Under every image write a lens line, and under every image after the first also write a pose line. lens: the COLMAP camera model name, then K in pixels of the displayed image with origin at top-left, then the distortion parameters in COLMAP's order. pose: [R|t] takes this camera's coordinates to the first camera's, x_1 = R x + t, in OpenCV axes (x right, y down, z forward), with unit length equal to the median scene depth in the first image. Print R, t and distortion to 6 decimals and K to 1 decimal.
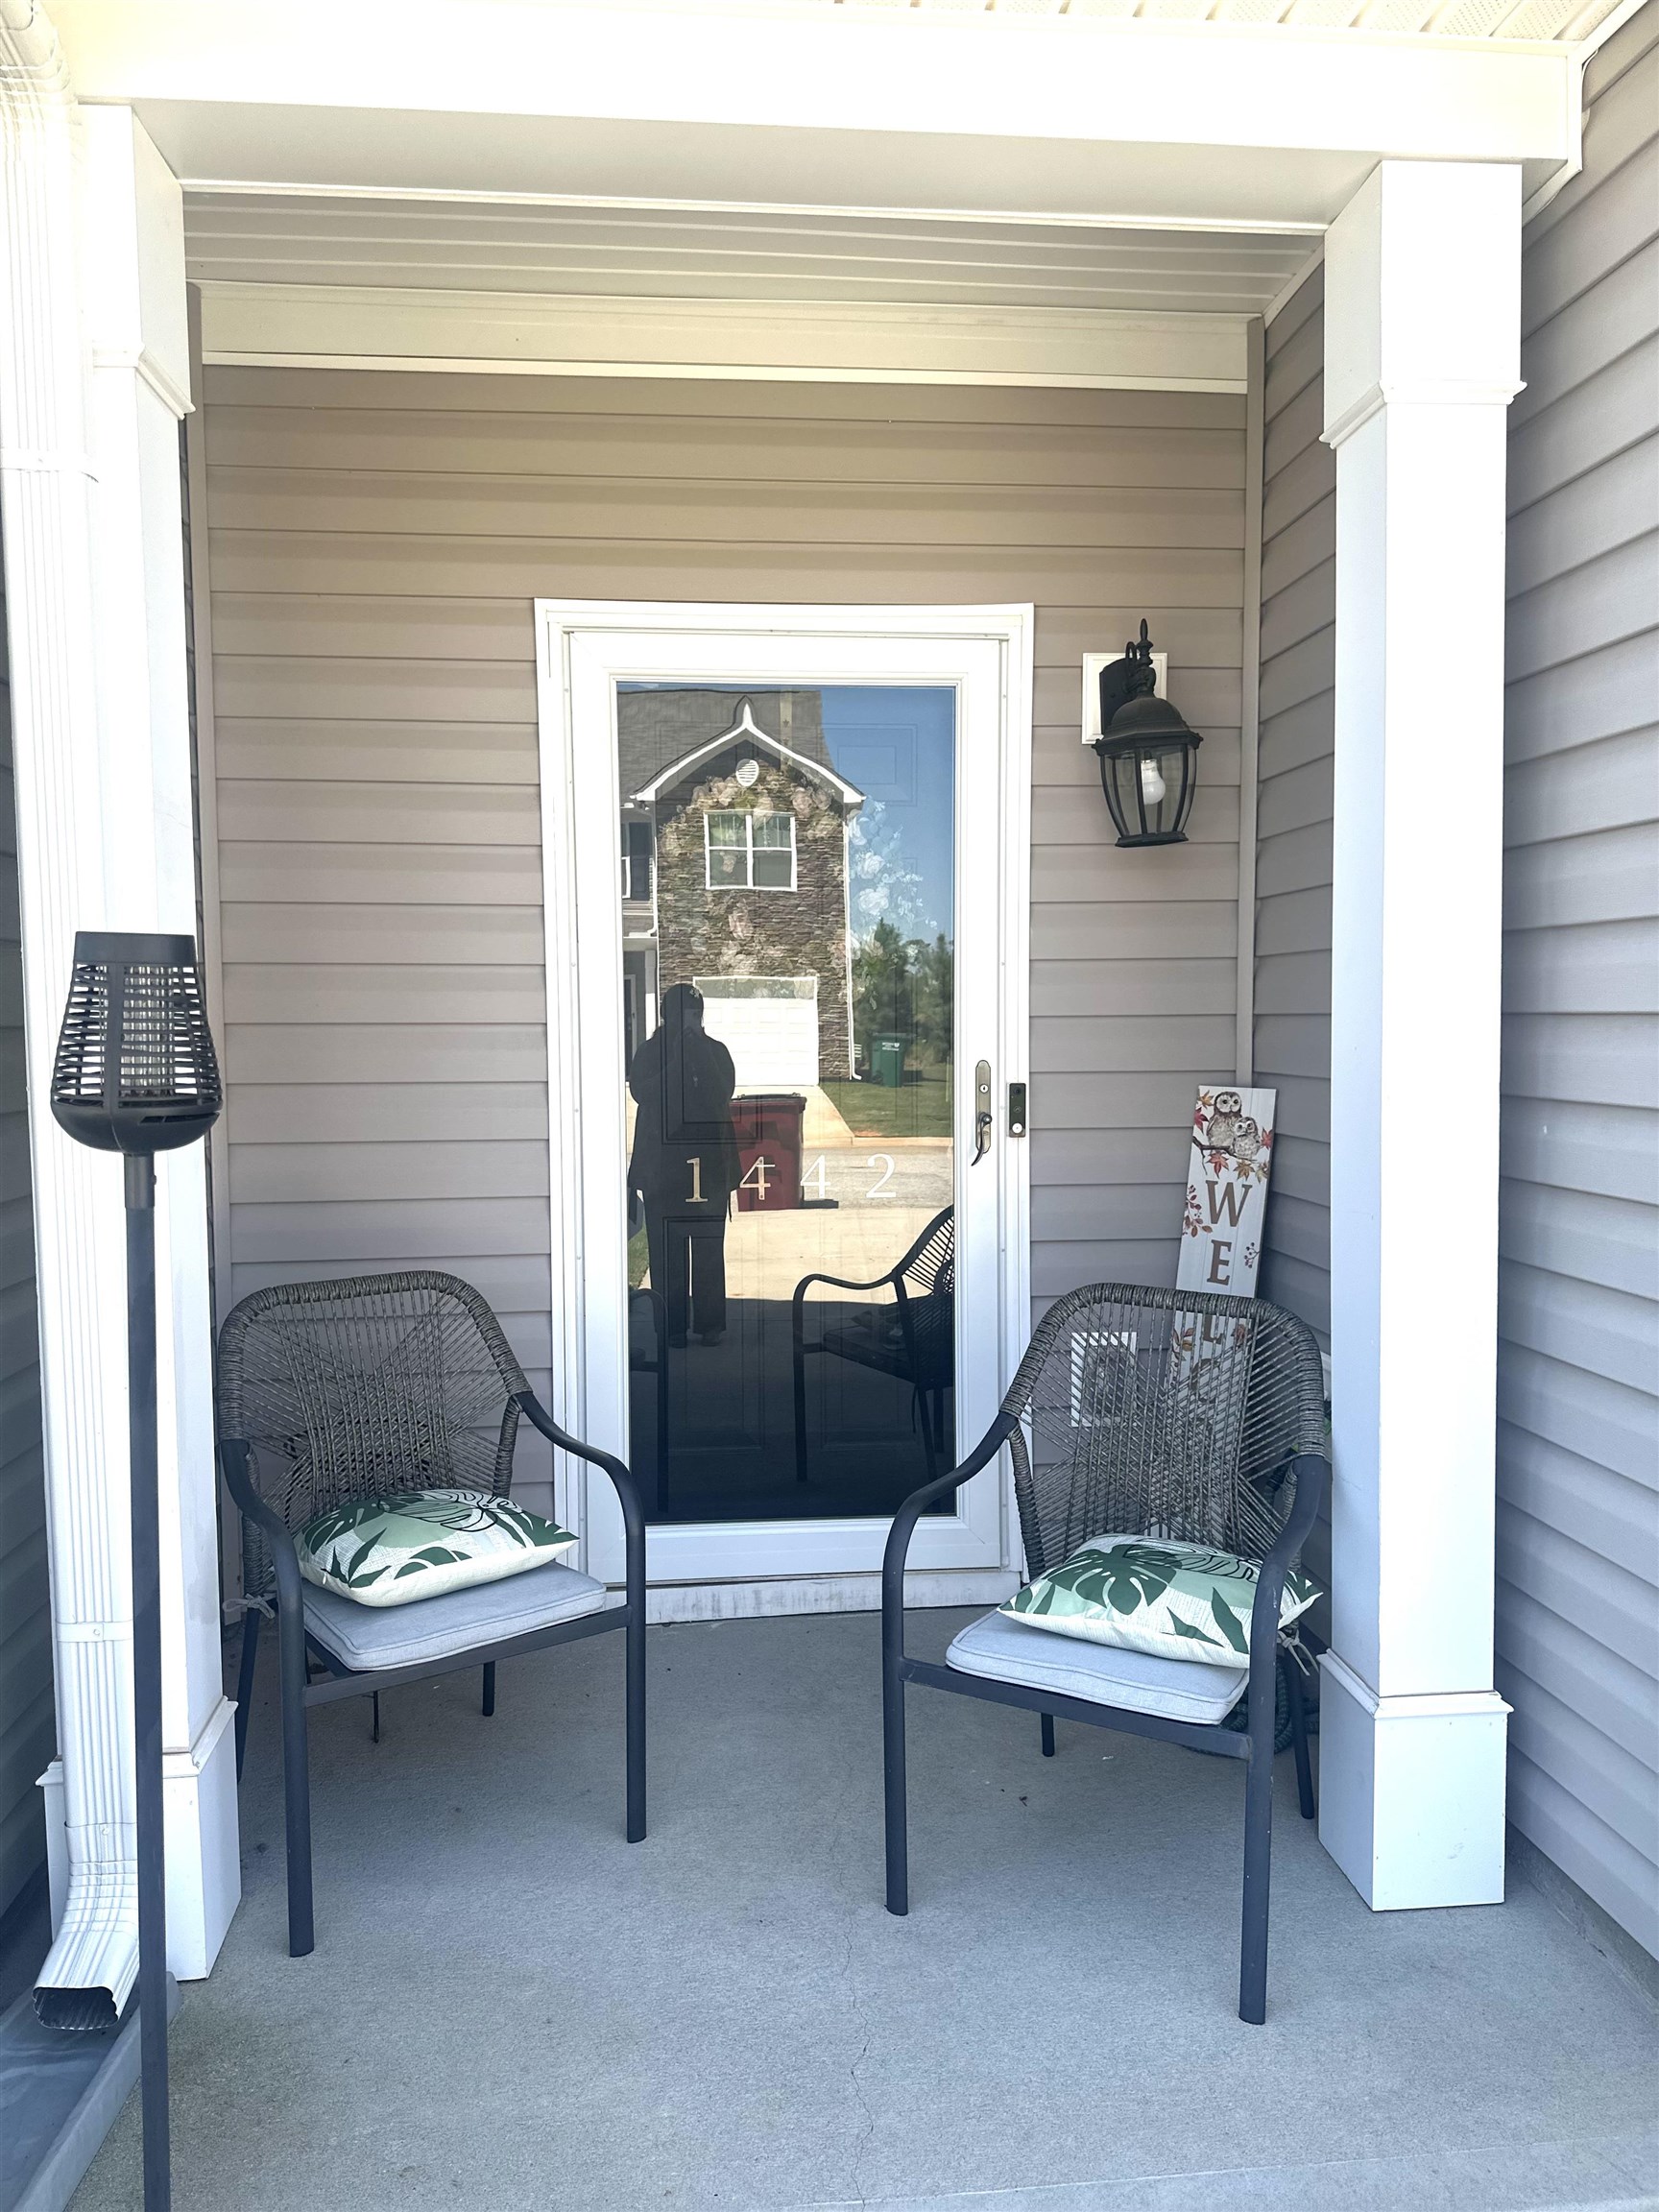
lens RADIAL K [[1569.1, 0, 824.2], [0, 1569.1, 1106.9], [0, 0, 1]] dist [0.044311, -0.067709]
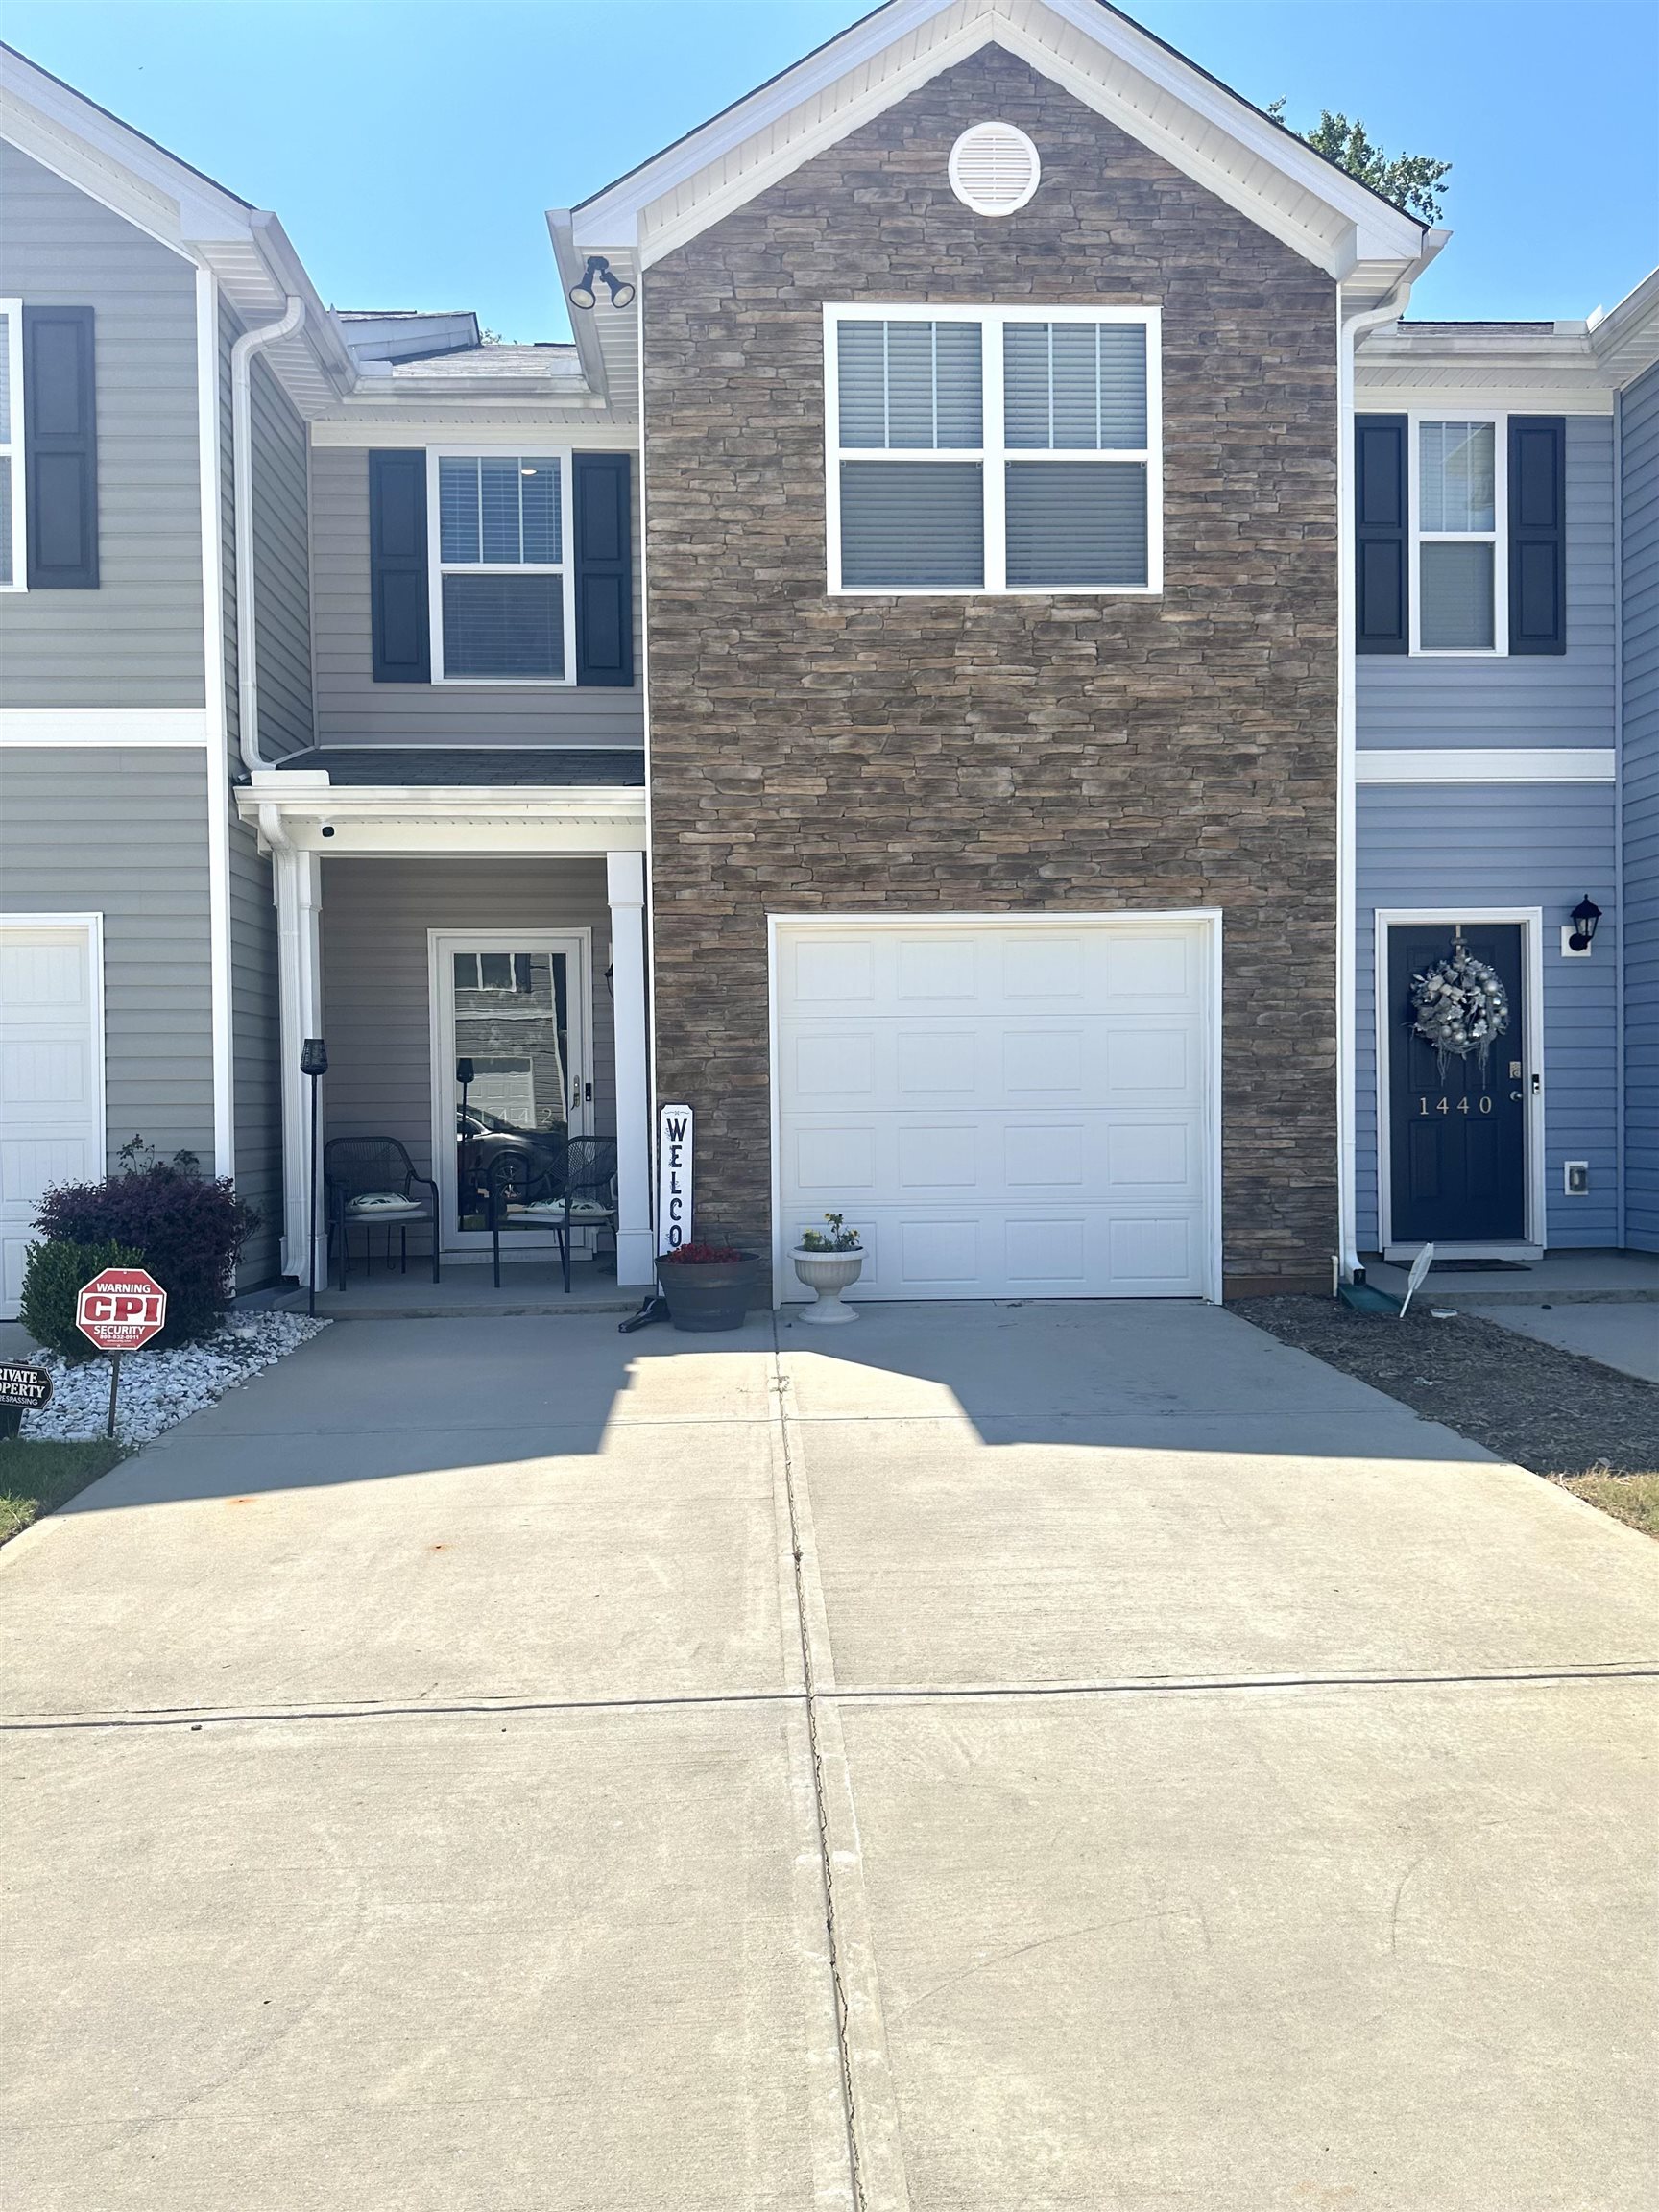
lens RADIAL K [[1569.1, 0, 824.2], [0, 1569.1, 1106.9], [0, 0, 1]] dist [0.044311, -0.067709]
pose [[0.998285, -0.002792, -0.058477, 0.852614], [-0.000217, 0.998679, -0.051376, 0.209479], [0.058543, 0.051300, 0.996966, -2.230615]]
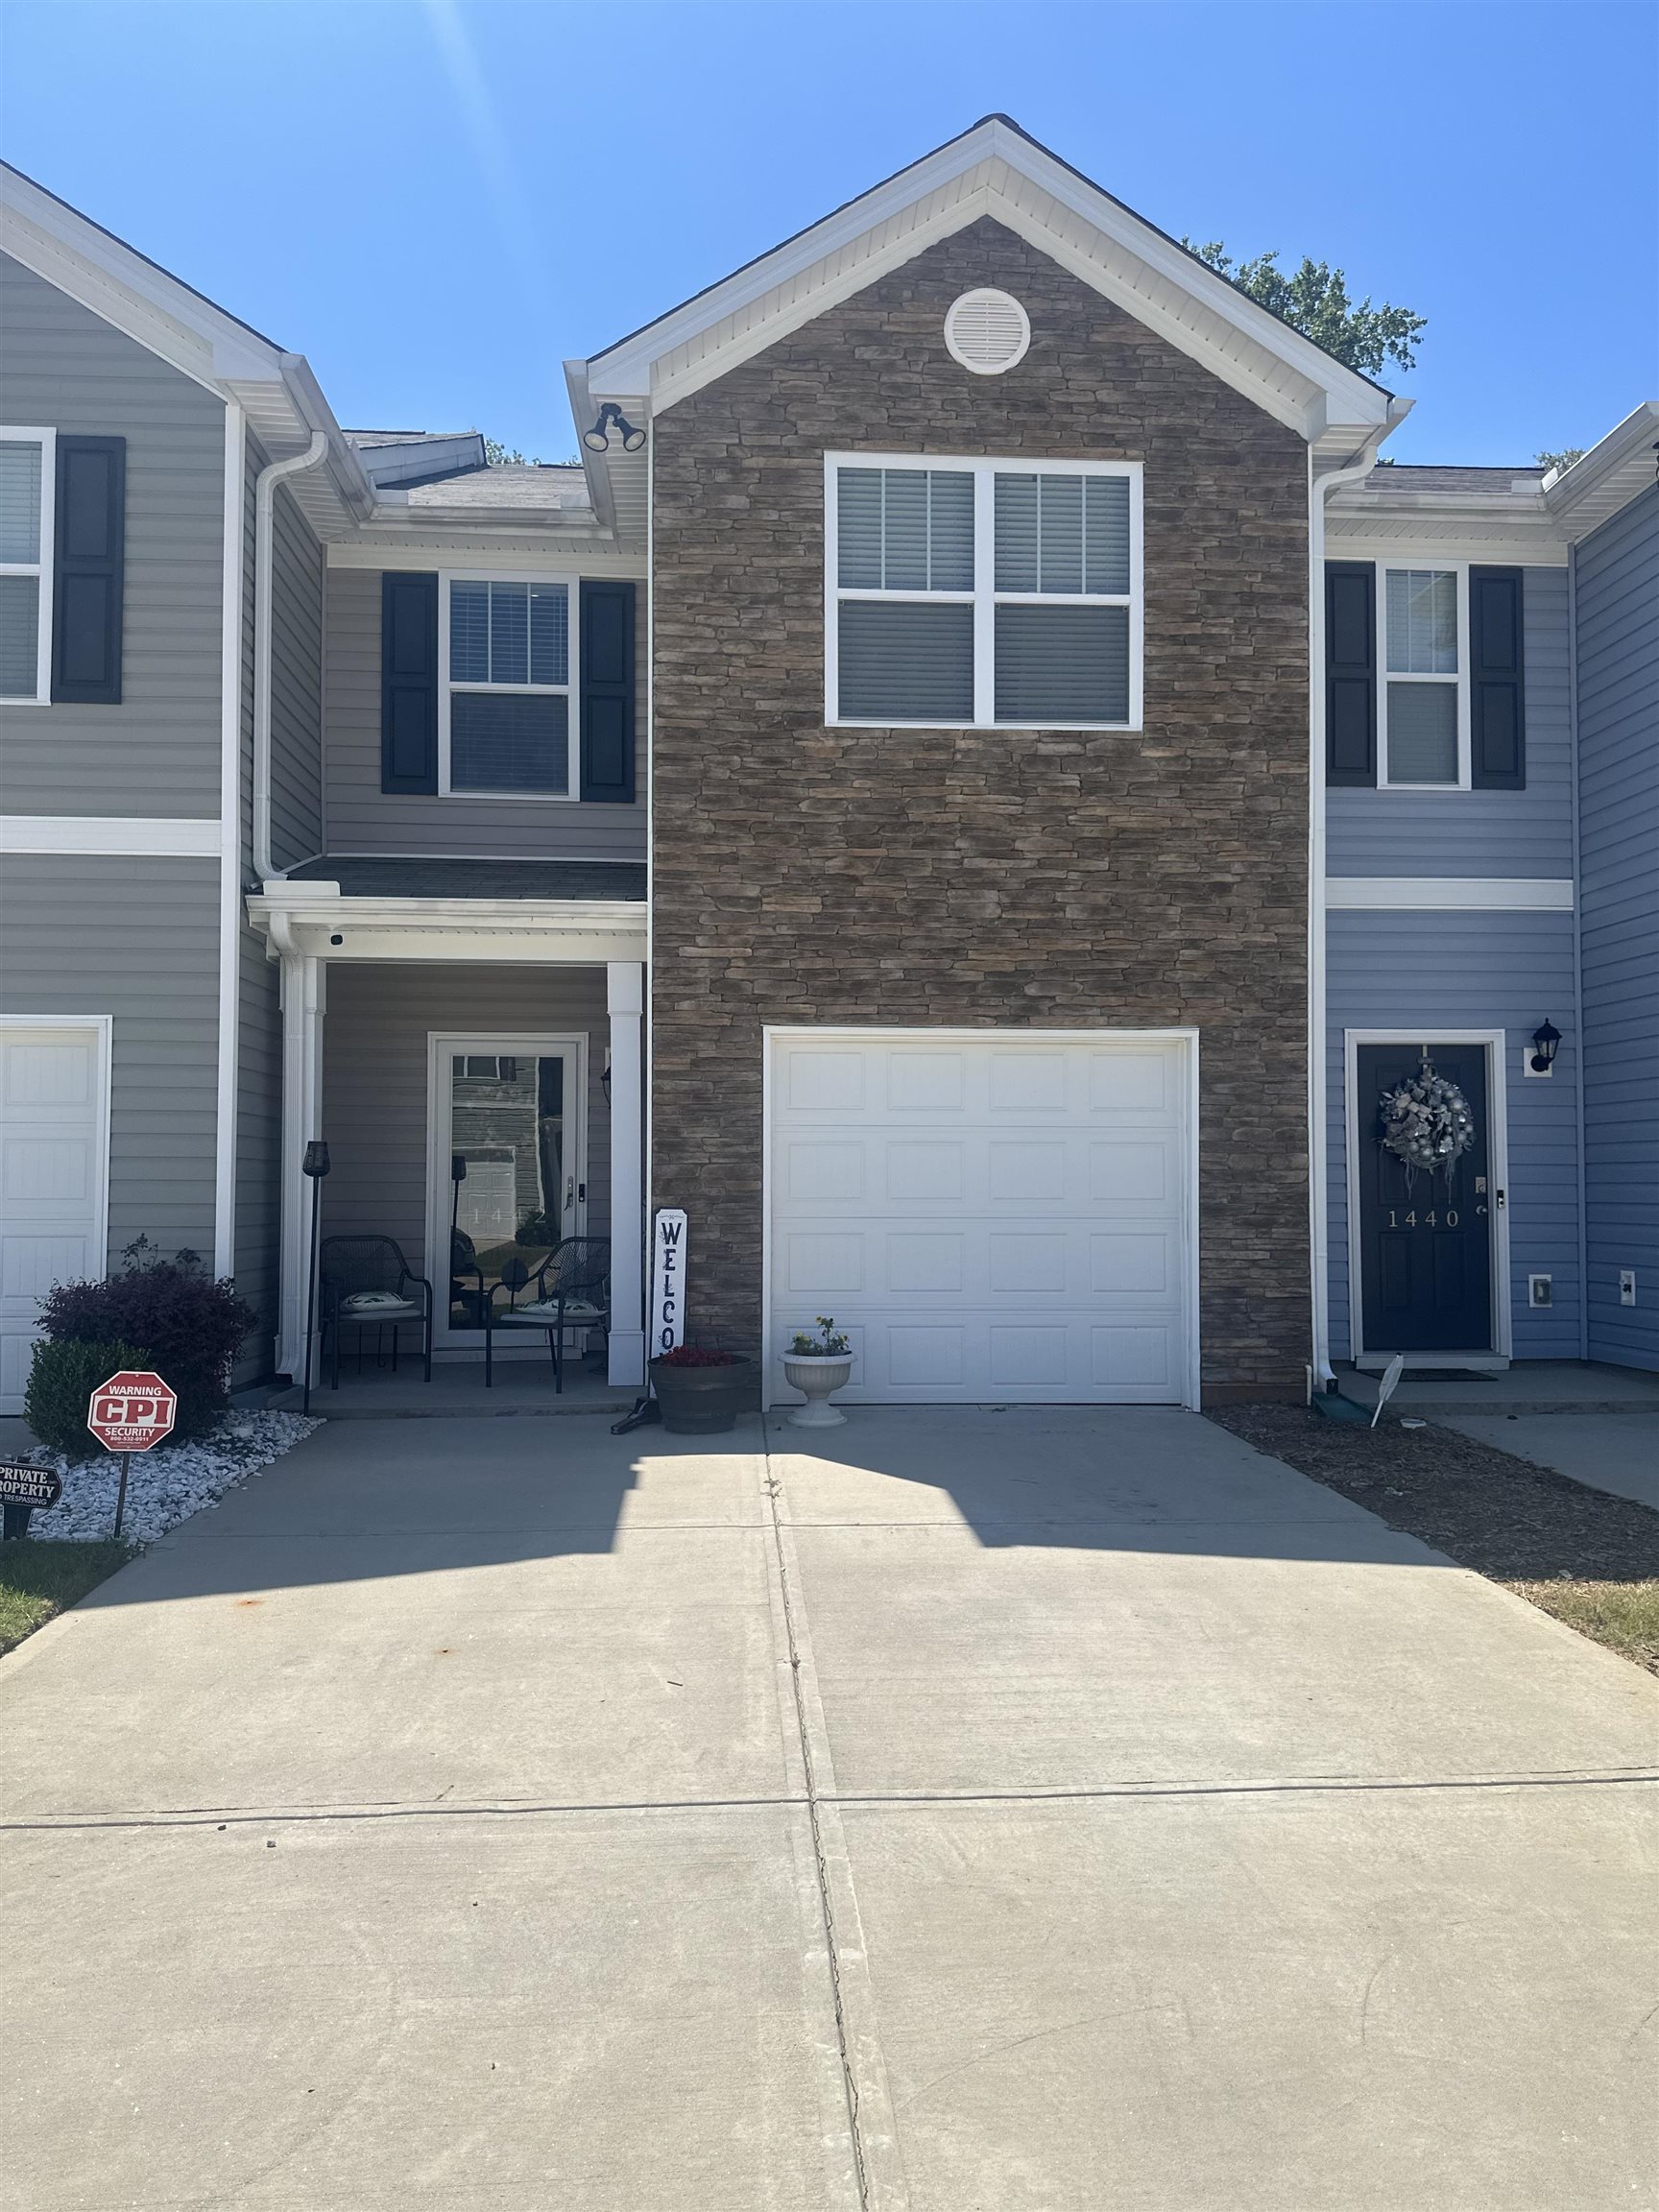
lens RADIAL K [[1558.1, 0, 840.2], [0, 1558.1, 1118.0], [0, 0, 1]] dist [0.063869, -0.096307]
pose [[0.999344, 0.008151, -0.035286, 0.835368], [-0.011767, 0.994558, -0.103513, 0.188627], [0.034251, 0.103860, 0.994002, -2.300249]]
